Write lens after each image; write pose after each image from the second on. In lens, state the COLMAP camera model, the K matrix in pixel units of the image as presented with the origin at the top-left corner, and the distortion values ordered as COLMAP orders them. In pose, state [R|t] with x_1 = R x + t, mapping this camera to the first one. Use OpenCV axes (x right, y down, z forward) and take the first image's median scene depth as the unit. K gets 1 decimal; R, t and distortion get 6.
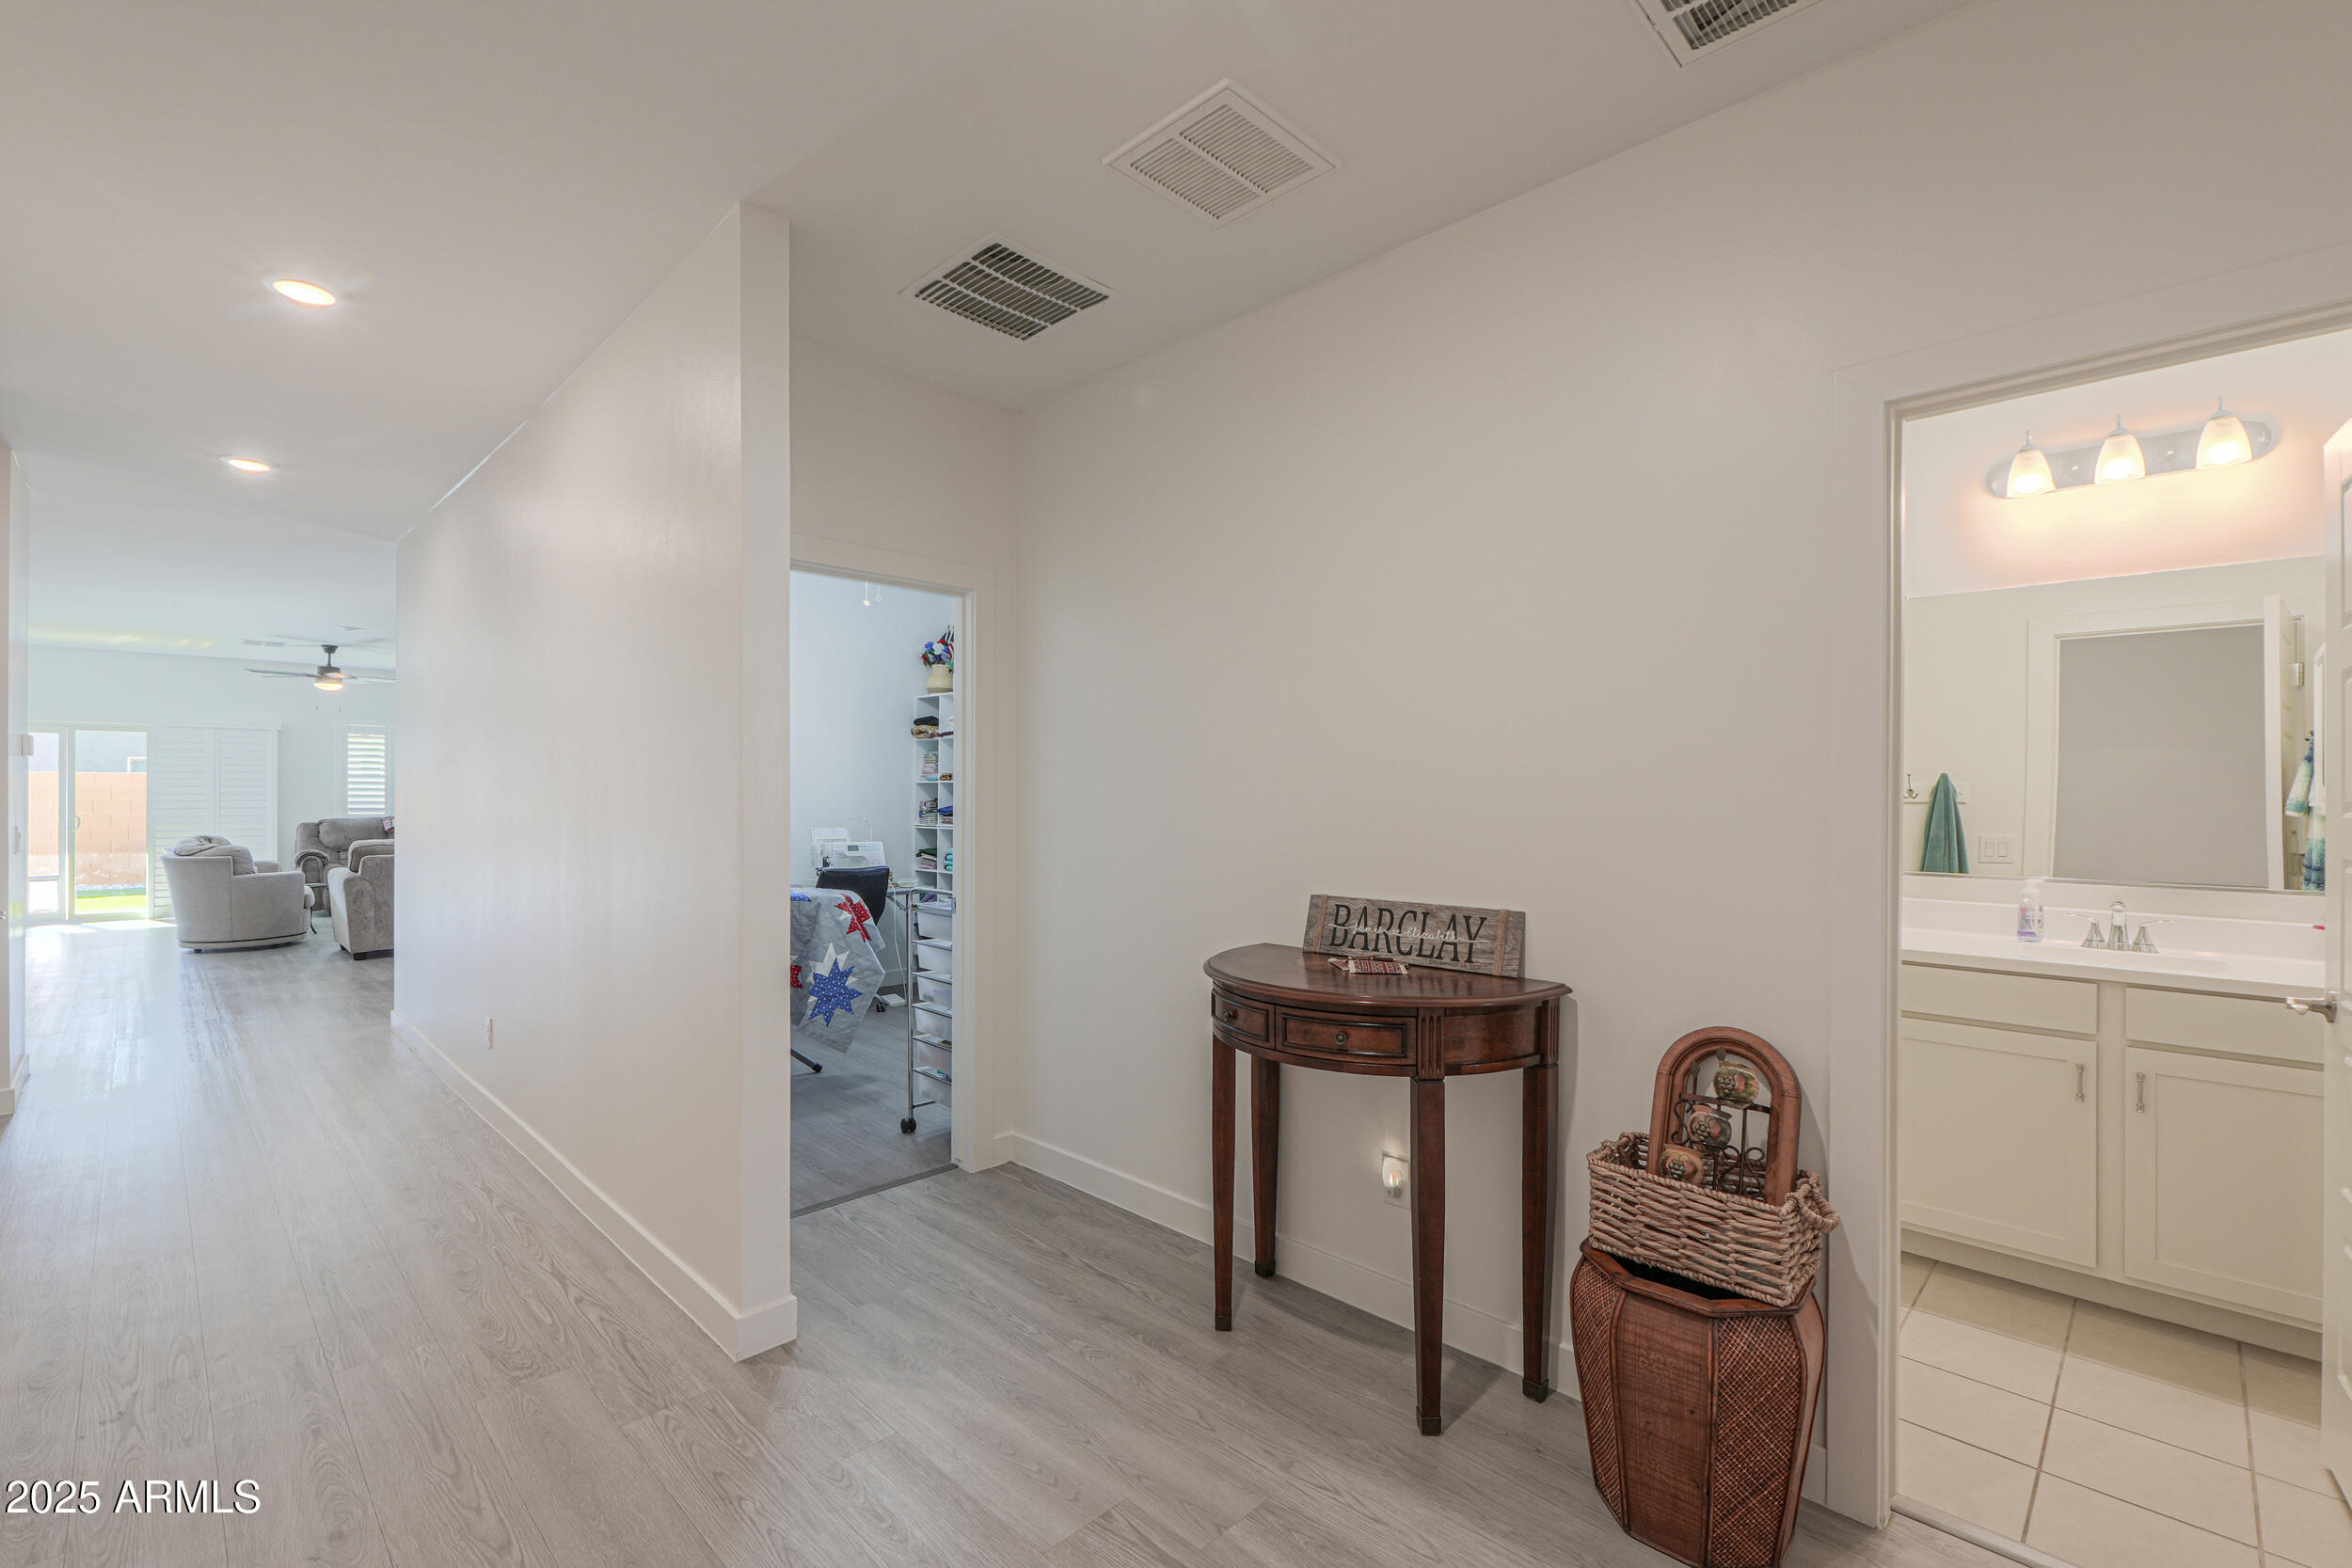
lens RADIAL K [[1052.5, 0, 1151.6], [0, 1052.5, 797.7], [0, 0, 1]] dist [-0.011564, 0.000732]
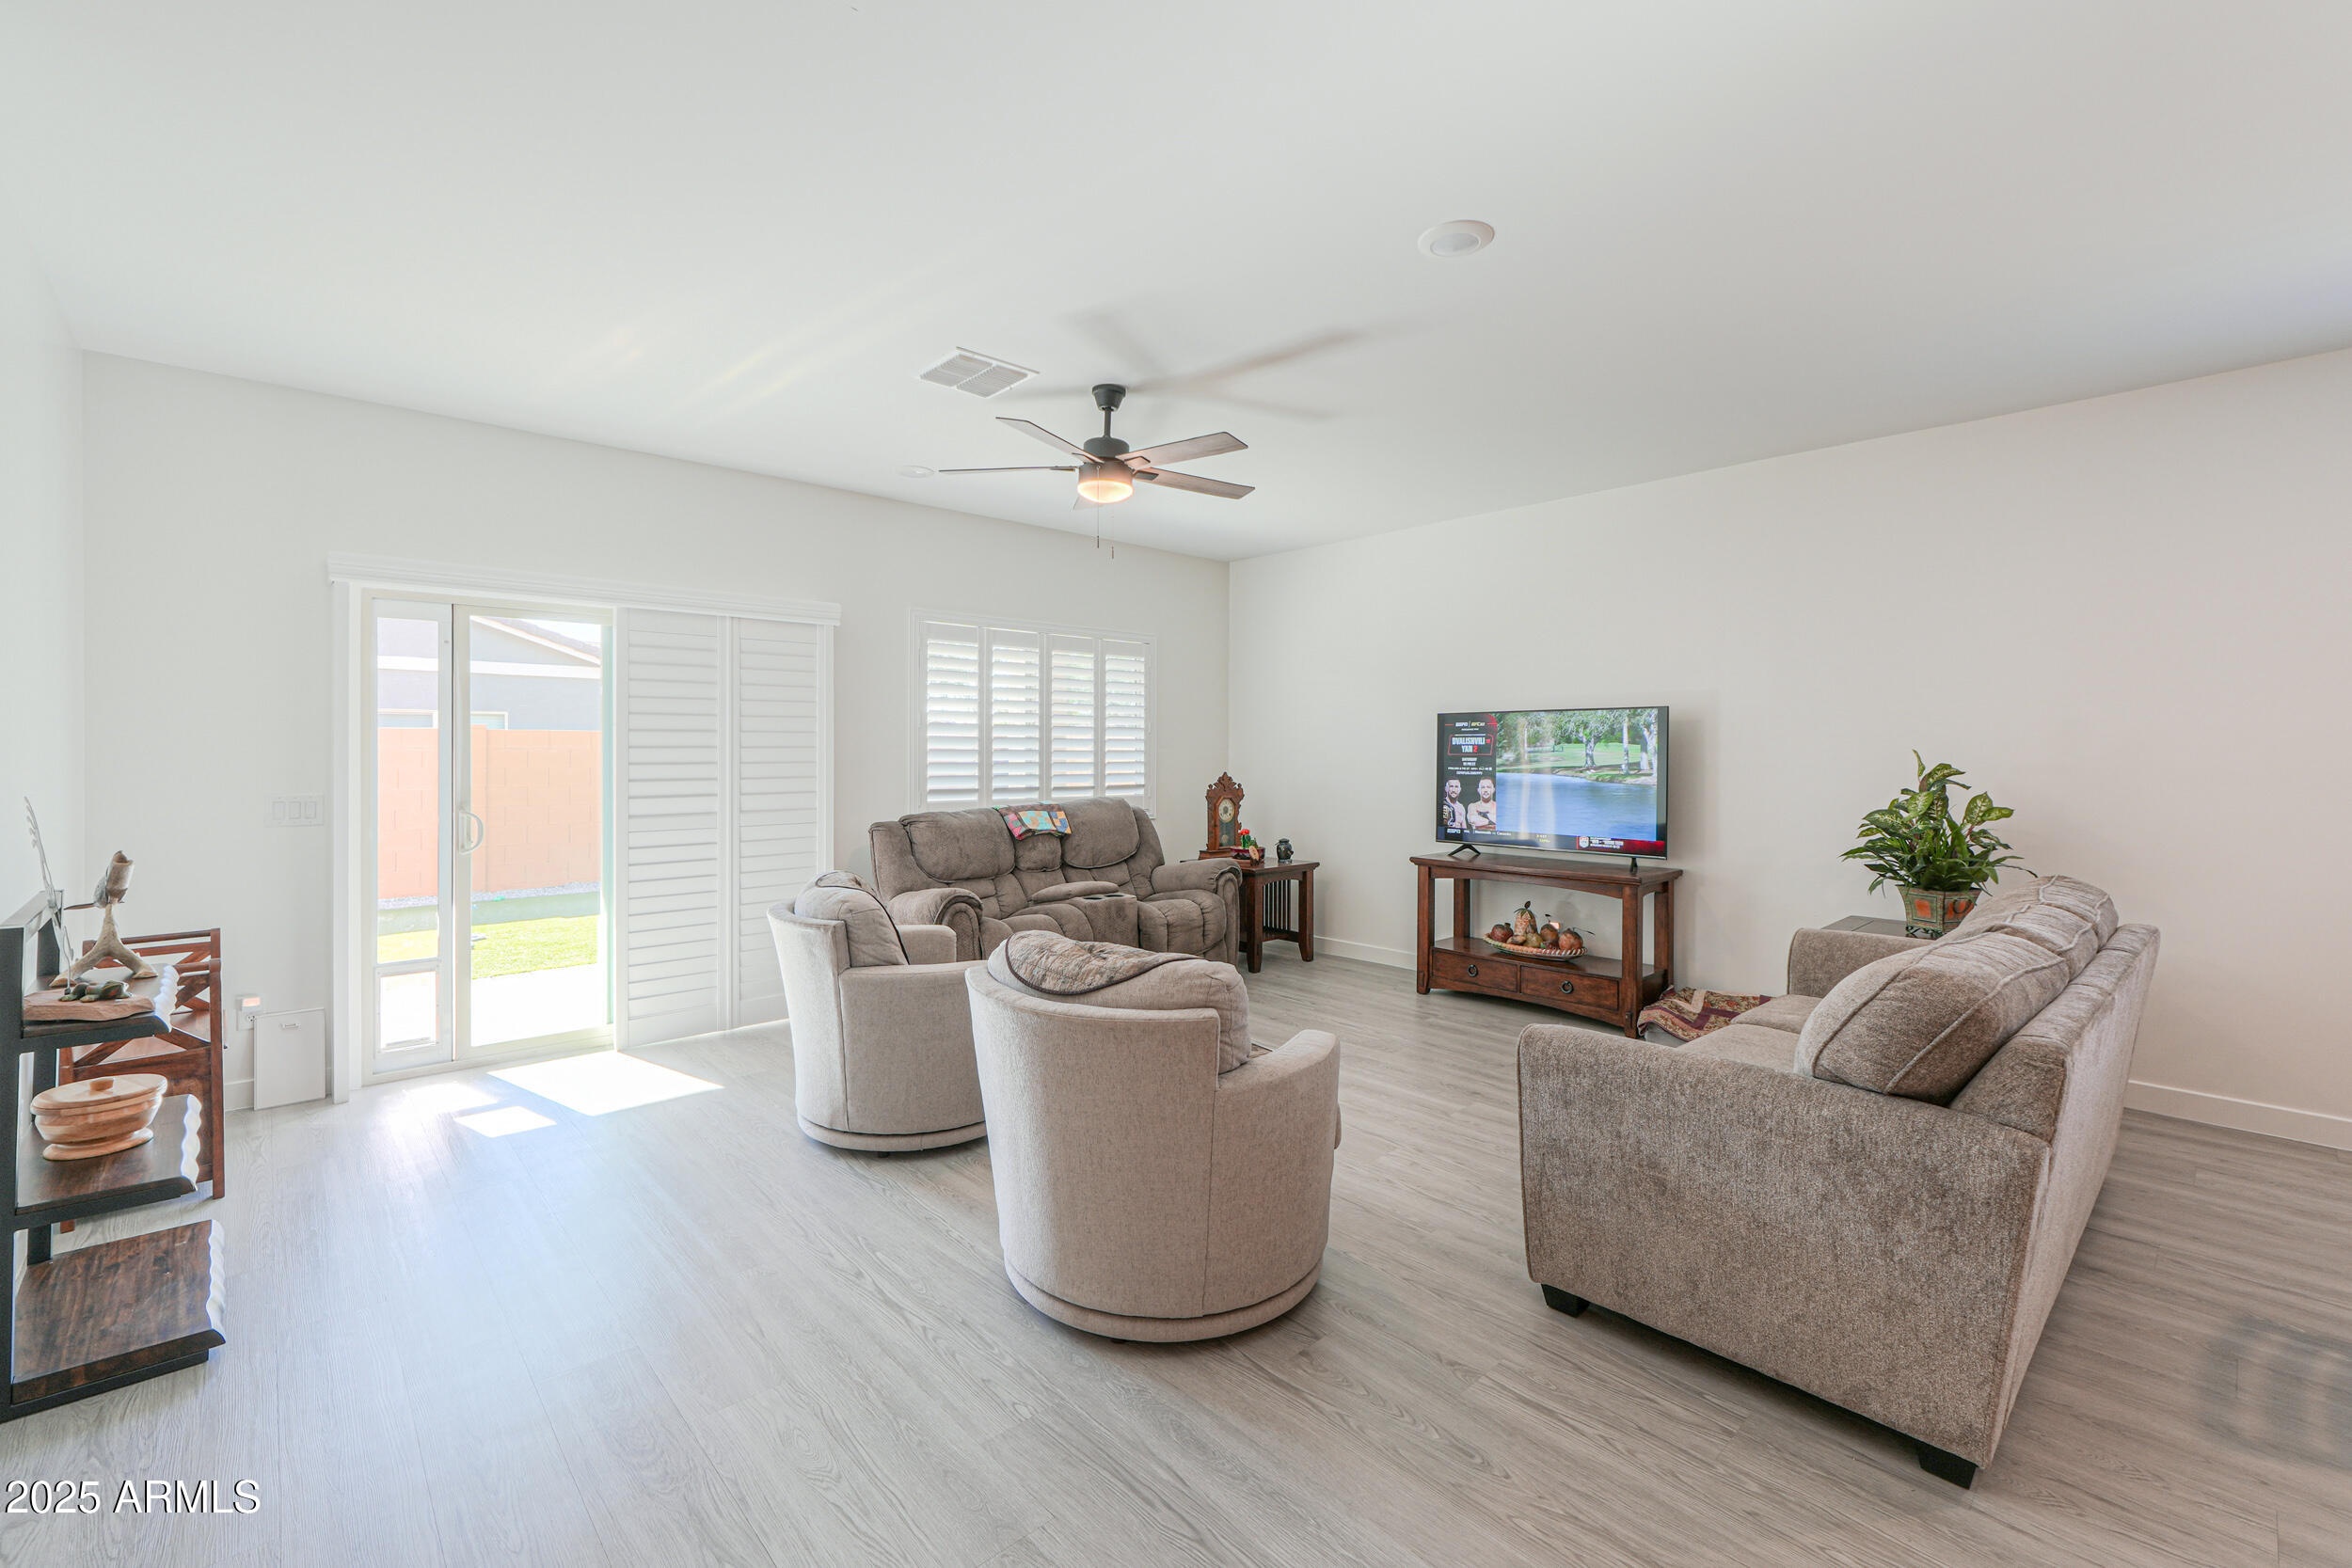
lens RADIAL K [[979.4, 0, 1128.4], [0, 979.4, 769.8], [0, 0, 1]] dist [-0.004529, 0.001660]
pose [[0.998136, -0.001329, -0.061012, -0.746743], [0.002166, 0.999904, 0.013659, -0.006668], [0.060988, -0.013766, 0.998044, 0.620669]]
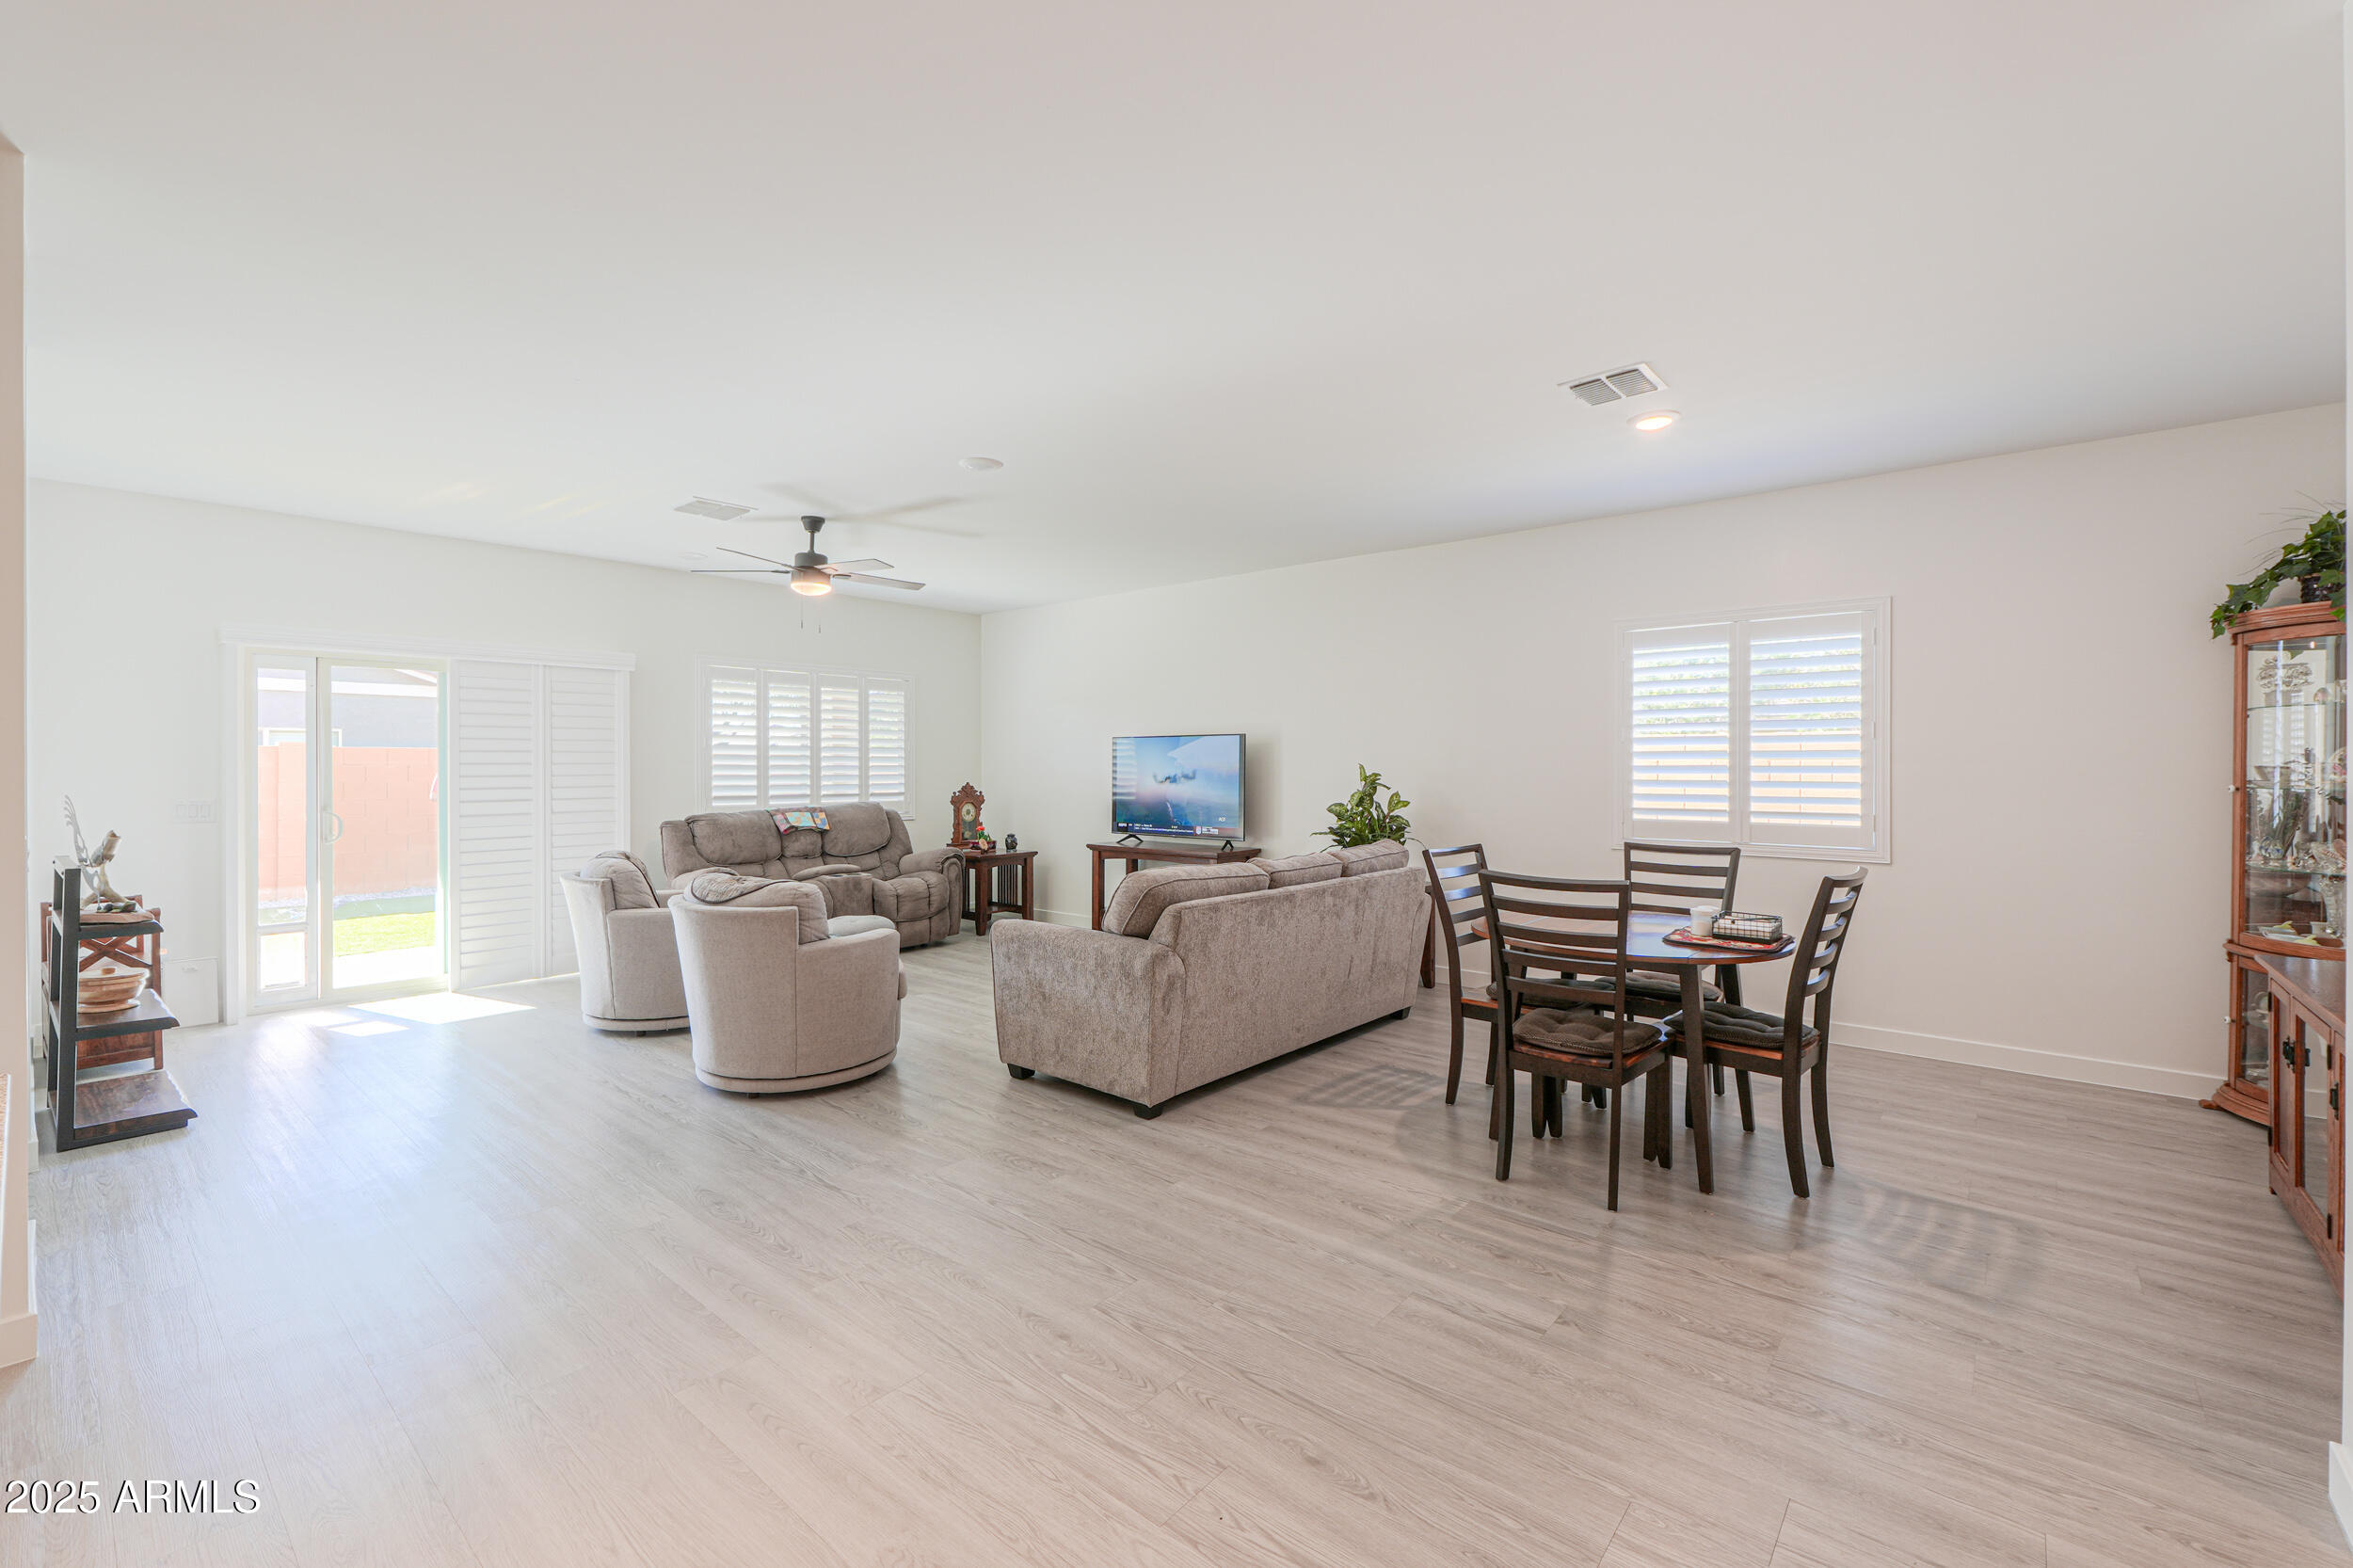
lens RADIAL K [[979.9, 0, 1129.2], [0, 979.9, 774.3], [0, 0, 1]] dist [-0.004529, 0.001660]
pose [[0.998147, -0.005902, 0.060569, -0.636921], [0.005703, 0.999978, 0.003452, -0.004828], [-0.060588, -0.003100, 0.998158, 0.442643]]
